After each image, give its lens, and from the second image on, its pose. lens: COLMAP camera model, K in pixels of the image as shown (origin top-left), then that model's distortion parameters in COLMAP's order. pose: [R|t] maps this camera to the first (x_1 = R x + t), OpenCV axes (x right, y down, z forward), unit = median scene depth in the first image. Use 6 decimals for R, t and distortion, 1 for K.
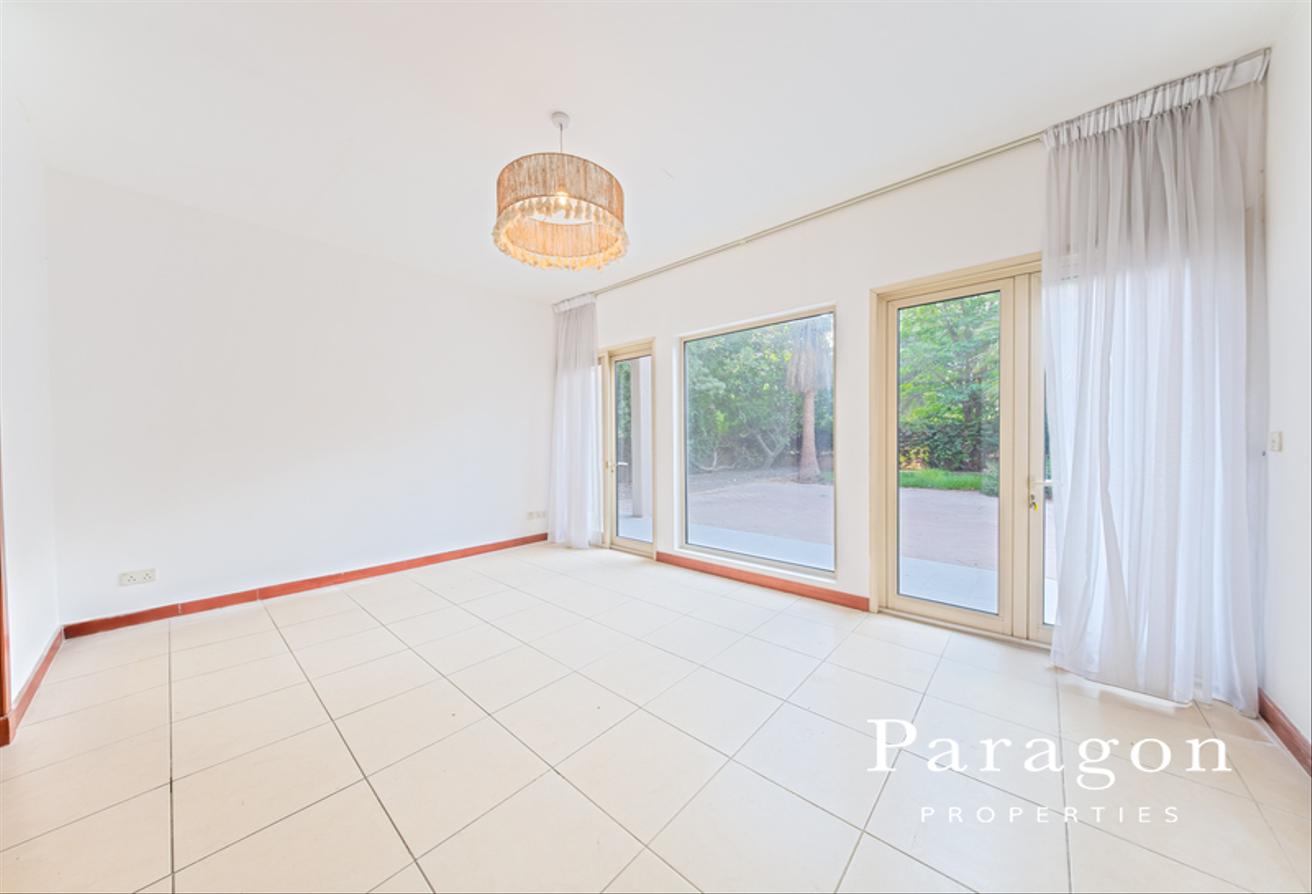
lens RADIAL K [[447.9, 0, 659.0], [0, 447.9, 449.3], [0, 0, 1]] dist [0.004710, -0.000331]
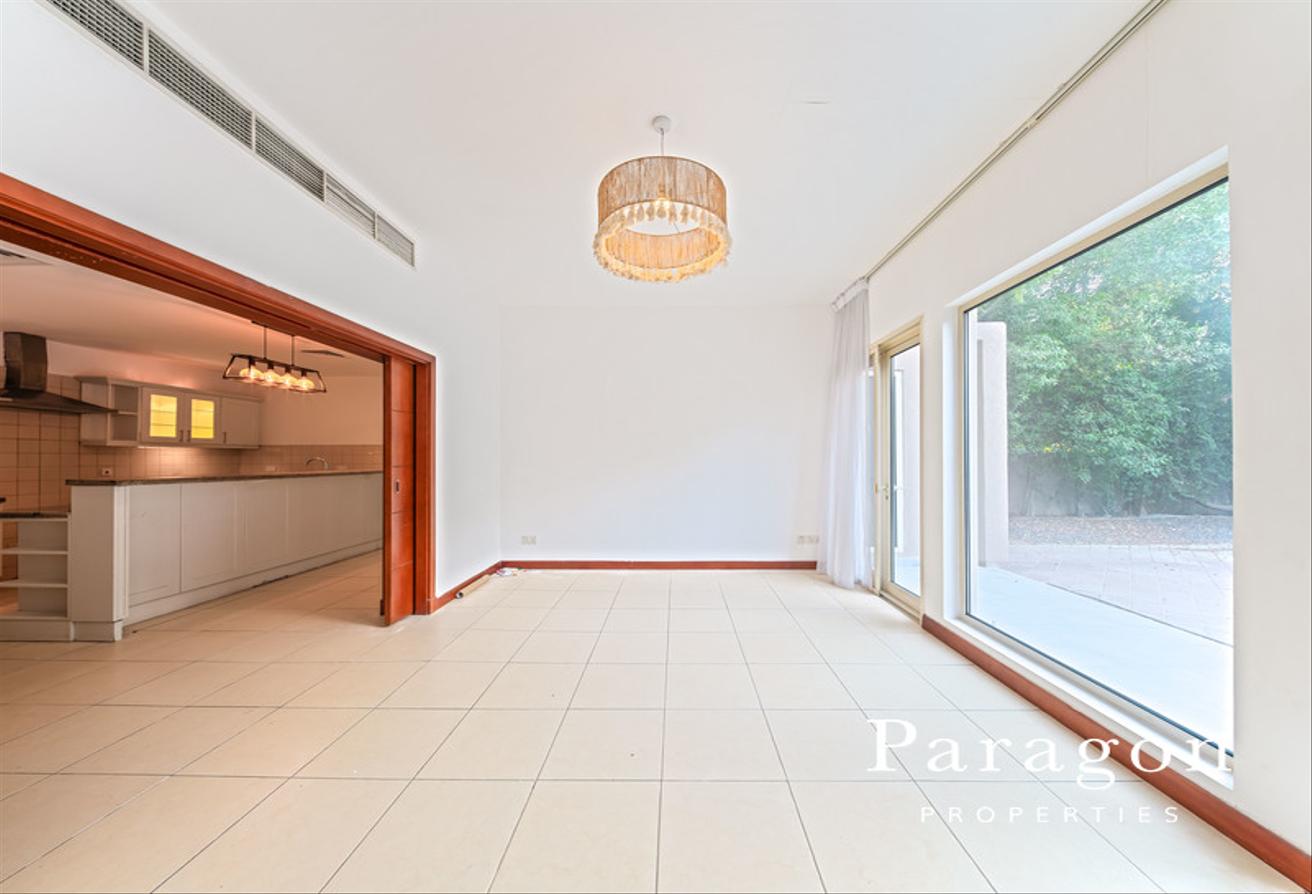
lens RADIAL K [[447.9, 0, 659.0], [0, 447.9, 449.3], [0, 0, 1]] dist [0.004710, -0.000331]
pose [[0.629743, -0.012629, -0.776701, 0.258173], [-0.016569, 0.999422, -0.029685, -0.003978], [0.776627, 0.031563, 0.629169, 0.202404]]
